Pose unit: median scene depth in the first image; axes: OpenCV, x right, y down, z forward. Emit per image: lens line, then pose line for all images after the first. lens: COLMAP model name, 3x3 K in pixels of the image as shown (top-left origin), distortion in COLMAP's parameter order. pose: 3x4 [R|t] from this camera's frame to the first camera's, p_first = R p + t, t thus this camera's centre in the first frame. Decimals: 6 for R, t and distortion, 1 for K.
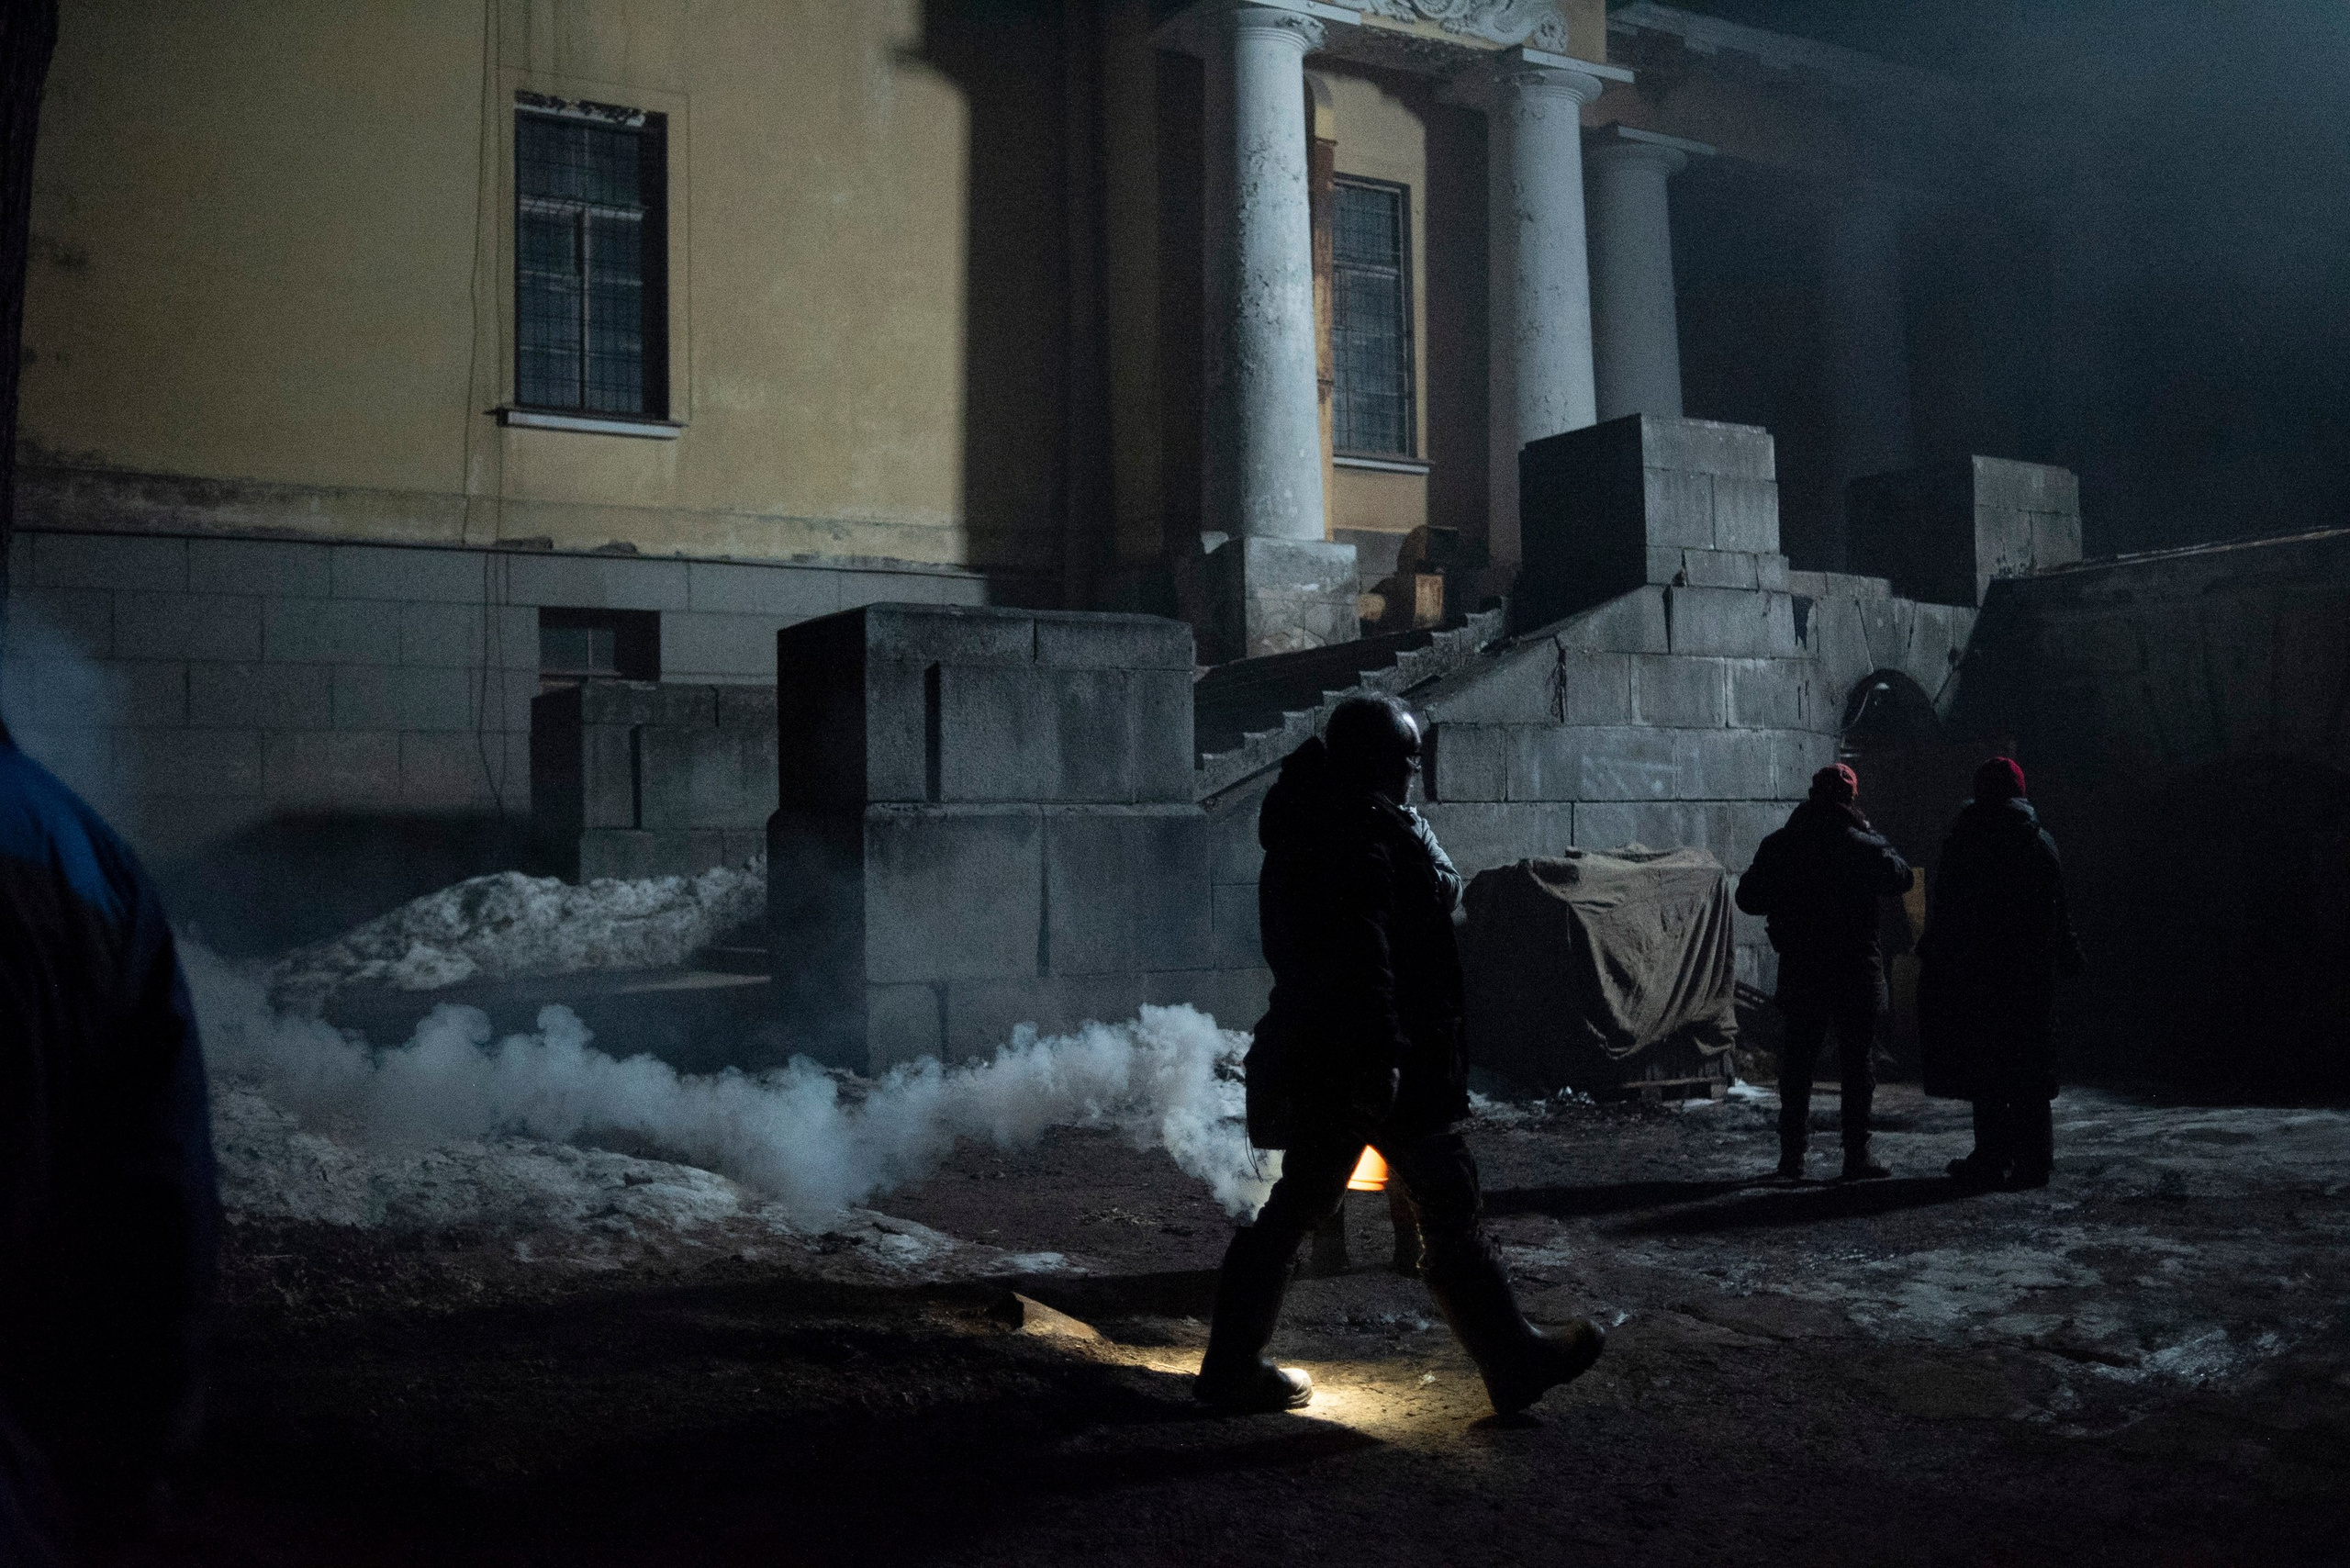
lens RADIAL K [[2416.0, 0, 1175.0], [0, 2416.0, 784.0], [0, 0, 1]] dist [-0.049416, 0.003411]
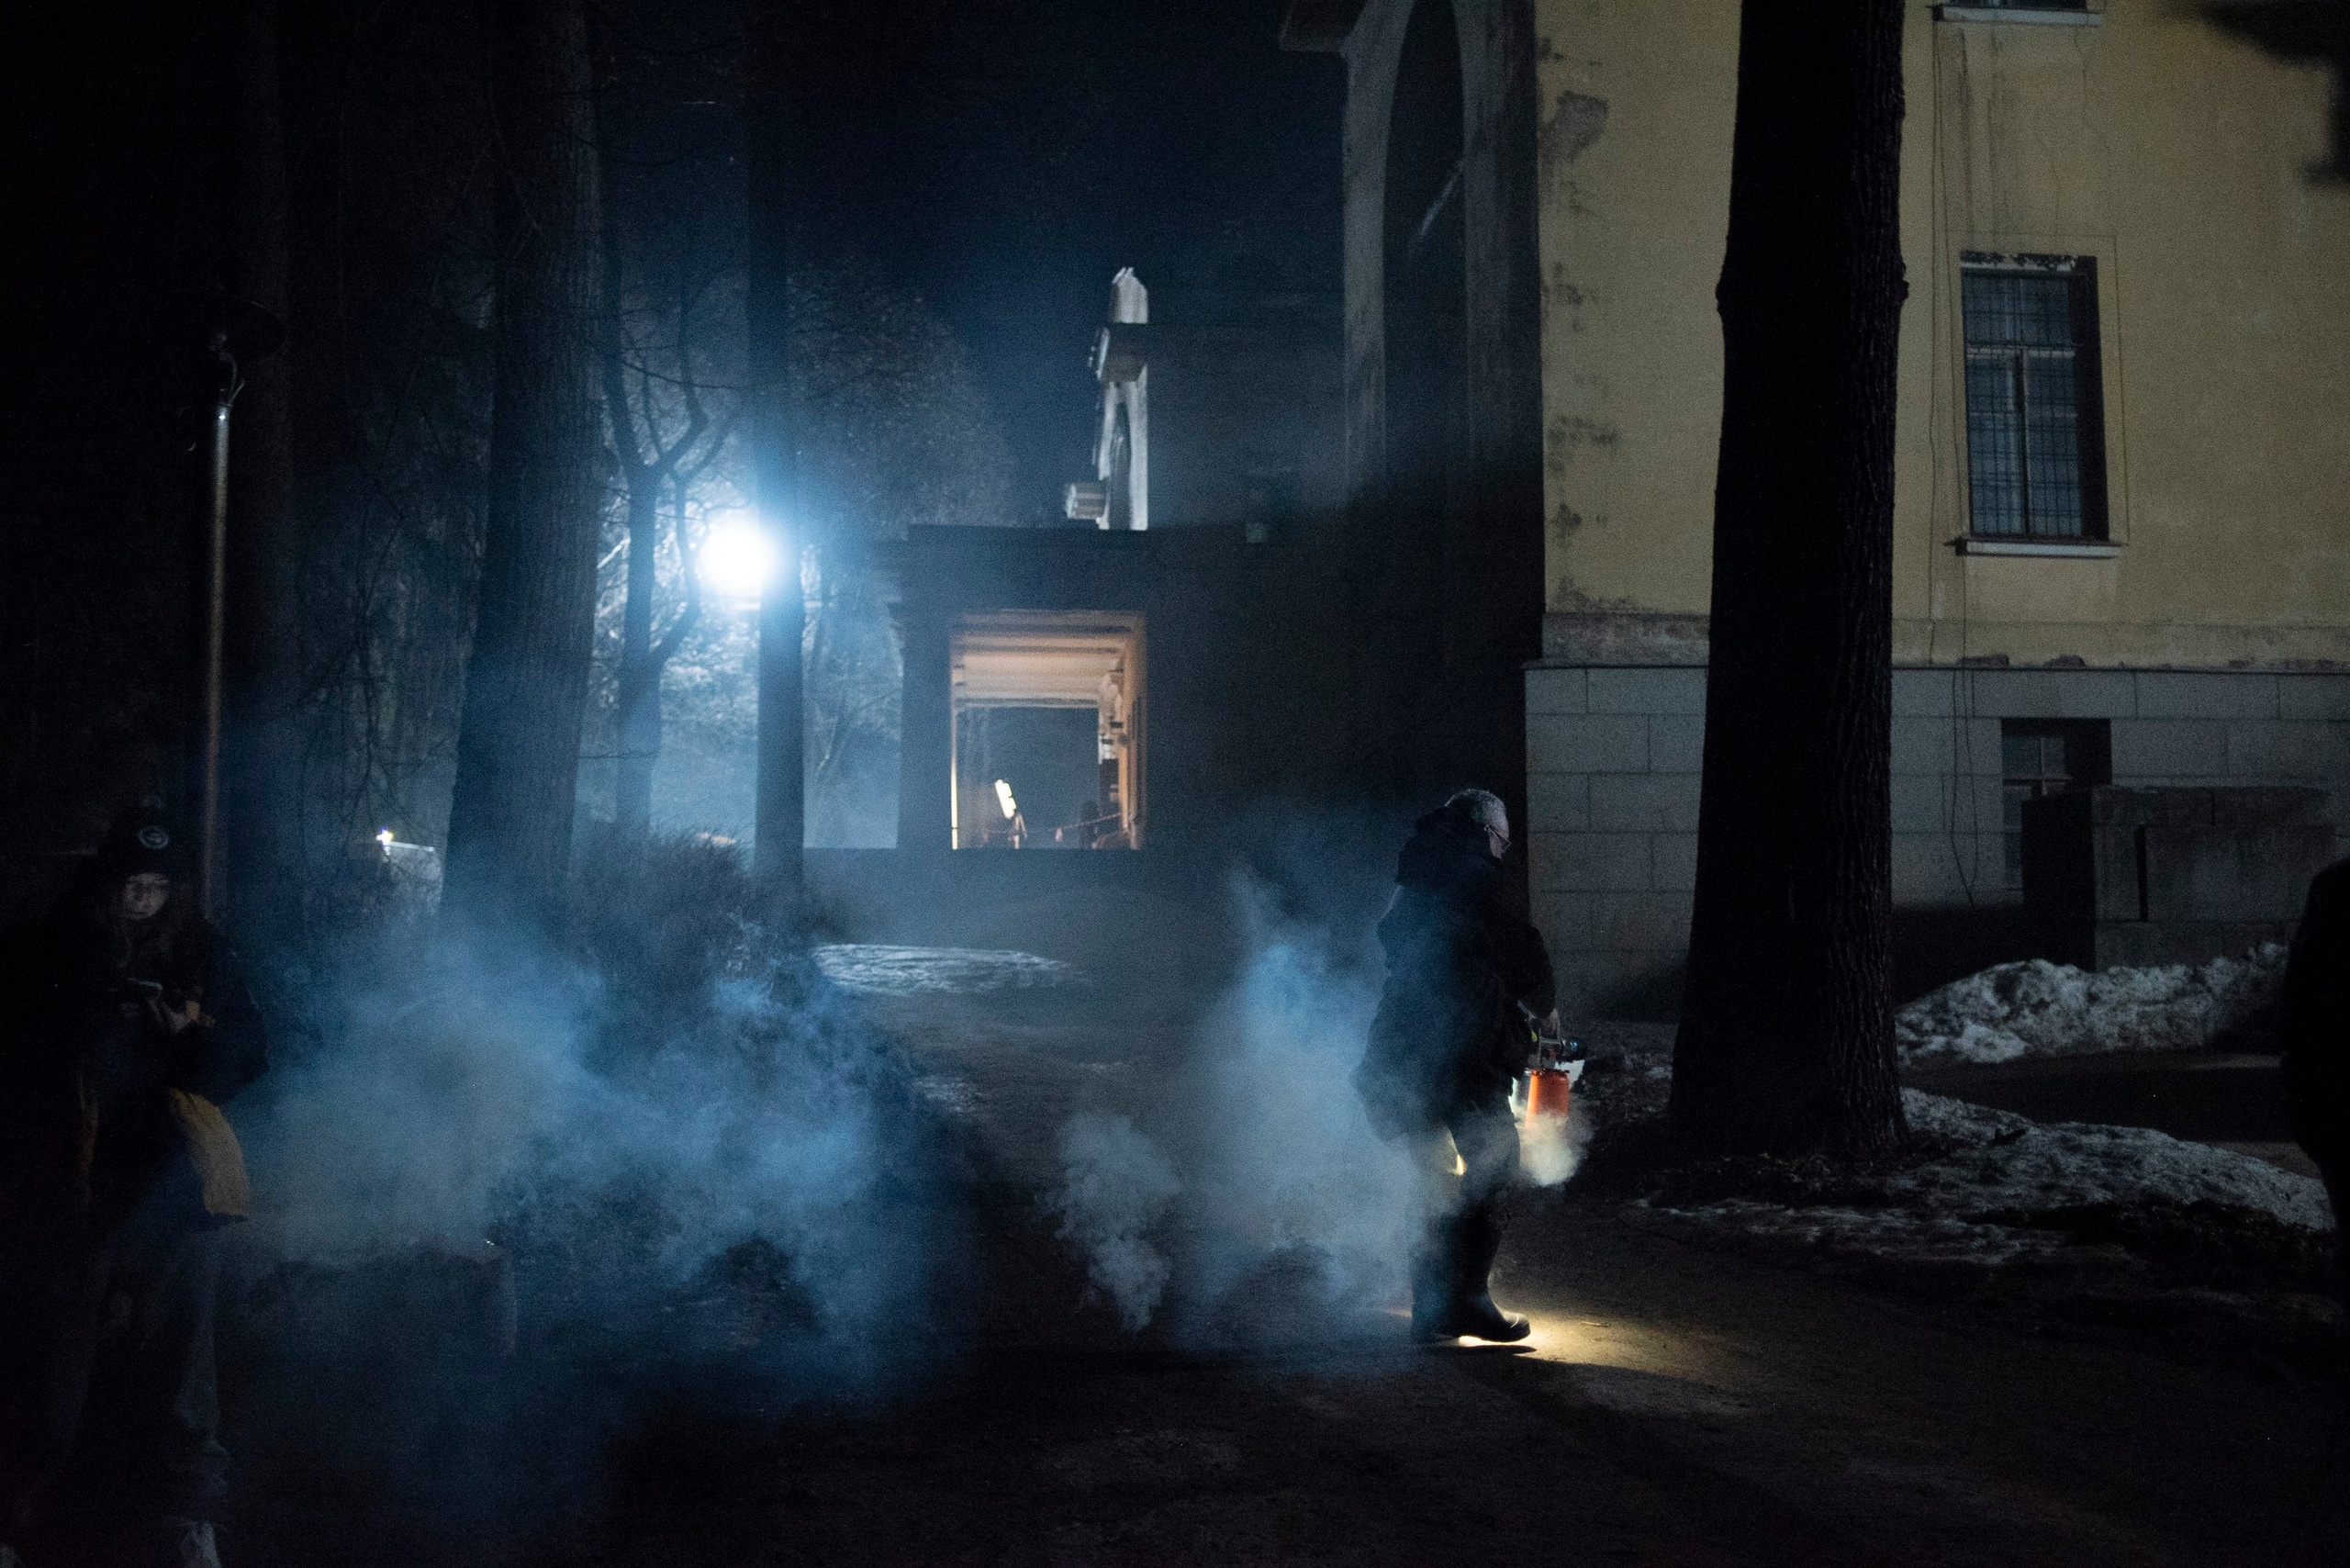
lens RADIAL K [[2416.0, 0, 1175.0], [0, 2416.0, 784.0], [0, 0, 1]] dist [-0.049416, 0.003411]
pose [[0.899444, -0.018357, -0.436650, -0.126489], [0.001357, 0.999230, -0.039213, -0.001309], [0.437034, 0.034677, 0.898776, -0.146312]]
